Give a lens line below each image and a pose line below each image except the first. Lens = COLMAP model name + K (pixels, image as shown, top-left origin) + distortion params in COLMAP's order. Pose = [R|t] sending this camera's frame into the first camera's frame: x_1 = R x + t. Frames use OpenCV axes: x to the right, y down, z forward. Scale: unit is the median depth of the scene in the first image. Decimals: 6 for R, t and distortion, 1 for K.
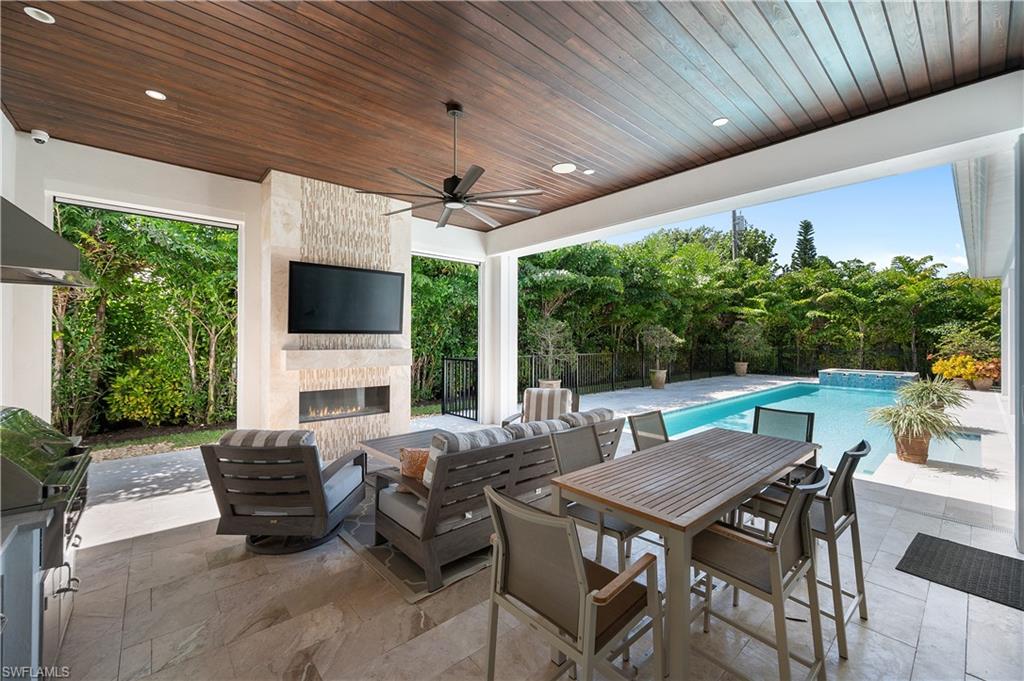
lens RADIAL K [[406.0, 0, 517.4], [0, 406.0, 336.5], [0, 0, 1]] dist [-0.001471, 0.000662]
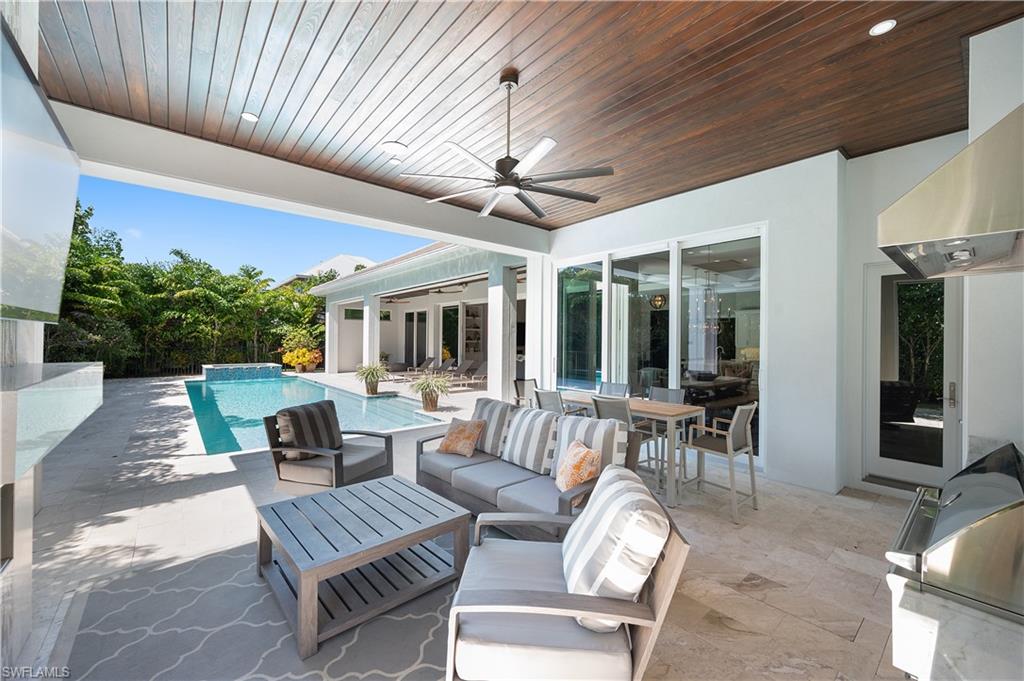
lens RADIAL K [[406.0, 0, 503.7], [0, 406.0, 338.4], [0, 0, 1]] dist [-0.001471, 0.000662]
pose [[0.044355, -0.000846, 0.999015, -0.196369], [-0.013331, 0.999910, 0.001439, 0.000162], [-0.998927, -0.013382, 0.044340, 0.181130]]
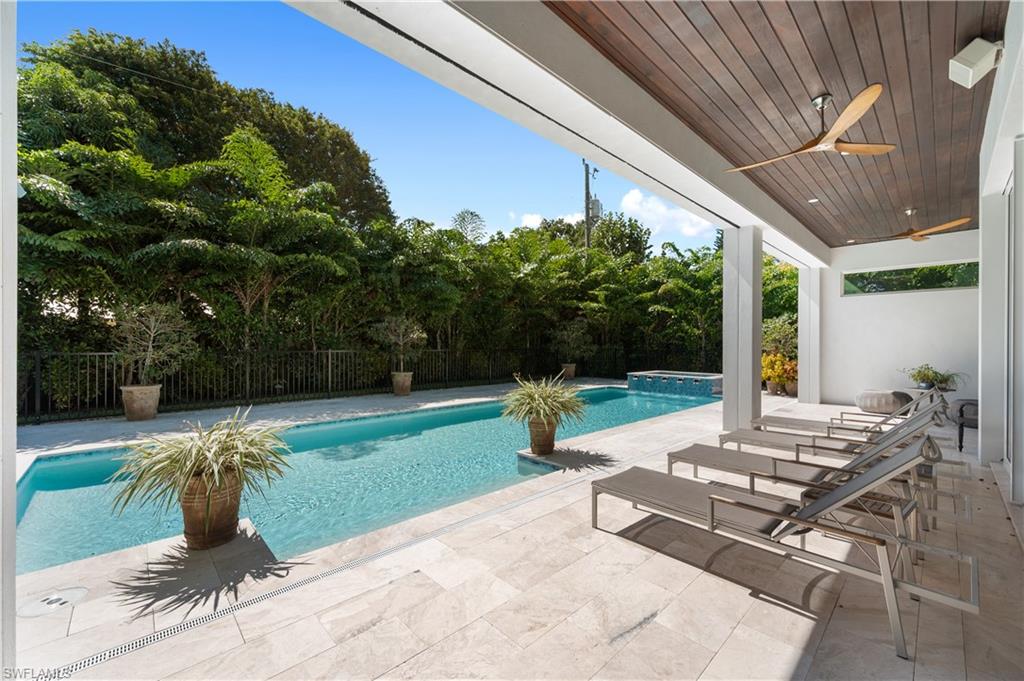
lens RADIAL K [[406.0, 0, 513.0], [0, 406.0, 343.2], [0, 0, 1]] dist [-0.001471, 0.000662]
pose [[0.999613, 0.001313, 0.027775, 0.413425], [-0.001462, 0.999985, 0.005347, 0.015368], [-0.027768, -0.005385, 0.999600, 0.136599]]
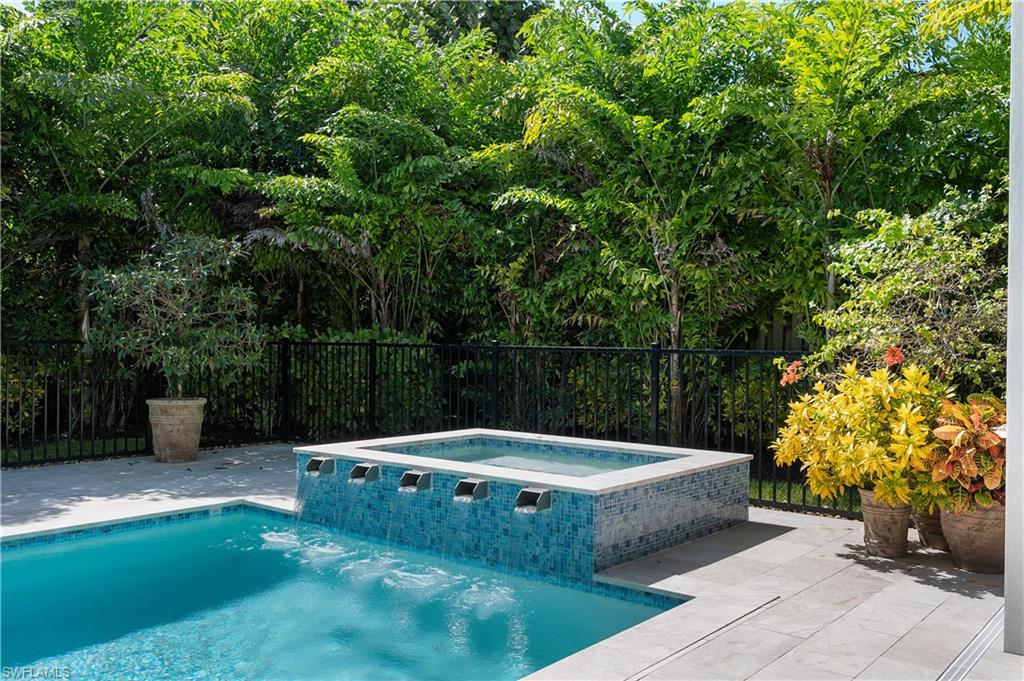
lens RADIAL K [[870.9, 0, 514.4], [0, 870.9, 344.4], [0, 0, 1]] dist [0.013178, 0.006674]
pose [[0.990110, 0.007525, 0.140091, 0.680274], [-0.009669, 0.999846, 0.014635, 0.024848], [-0.139959, -0.015844, 0.990031, 0.498923]]
